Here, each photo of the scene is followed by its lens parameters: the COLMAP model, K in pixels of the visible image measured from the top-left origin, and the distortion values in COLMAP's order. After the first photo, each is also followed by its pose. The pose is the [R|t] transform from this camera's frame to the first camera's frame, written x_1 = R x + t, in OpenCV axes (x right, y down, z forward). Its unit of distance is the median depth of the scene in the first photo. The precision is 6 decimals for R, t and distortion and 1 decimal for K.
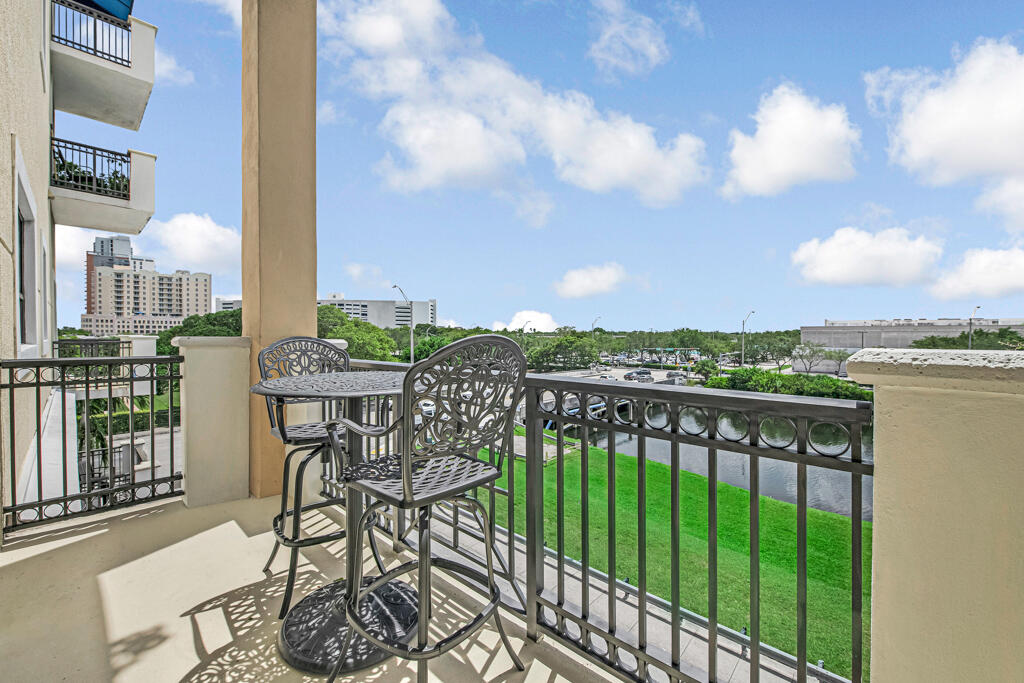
lens RADIAL K [[419.1, 0, 508.0], [0, 419.1, 340.1], [0, 0, 1]] dist [0.000714, -0.000087]
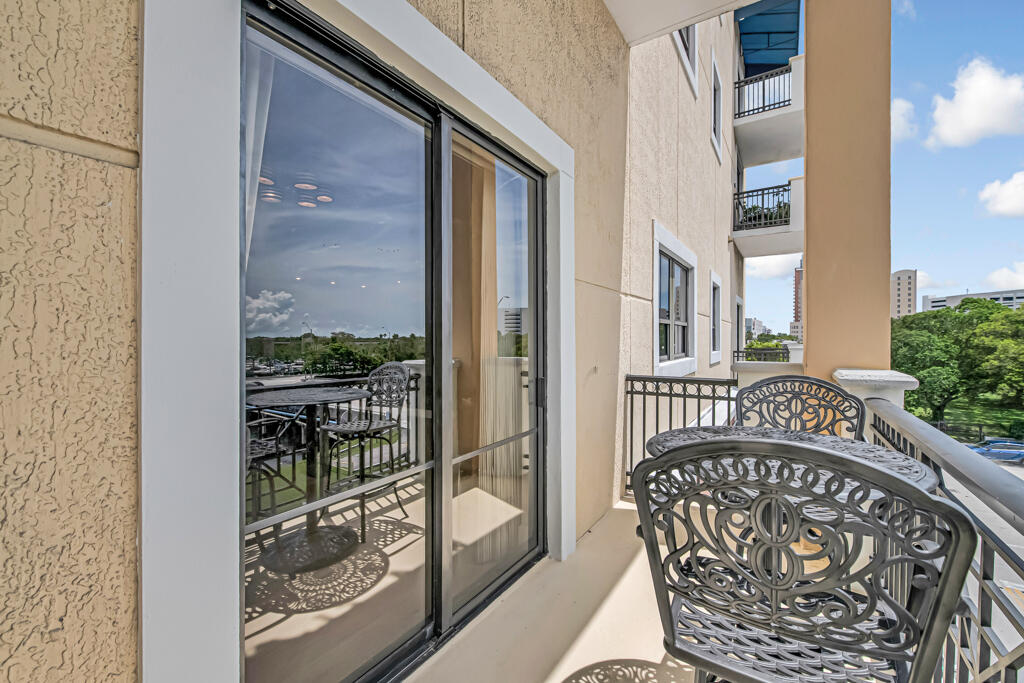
lens RADIAL K [[419.1, 0, 508.0], [0, 419.1, 340.1], [0, 0, 1]] dist [0.000714, -0.000087]
pose [[0.169928, -0.001851, -0.985455, 0.070617], [-0.005558, 0.999981, -0.002836, -0.022473], [0.985441, 0.005959, 0.169914, 0.090000]]
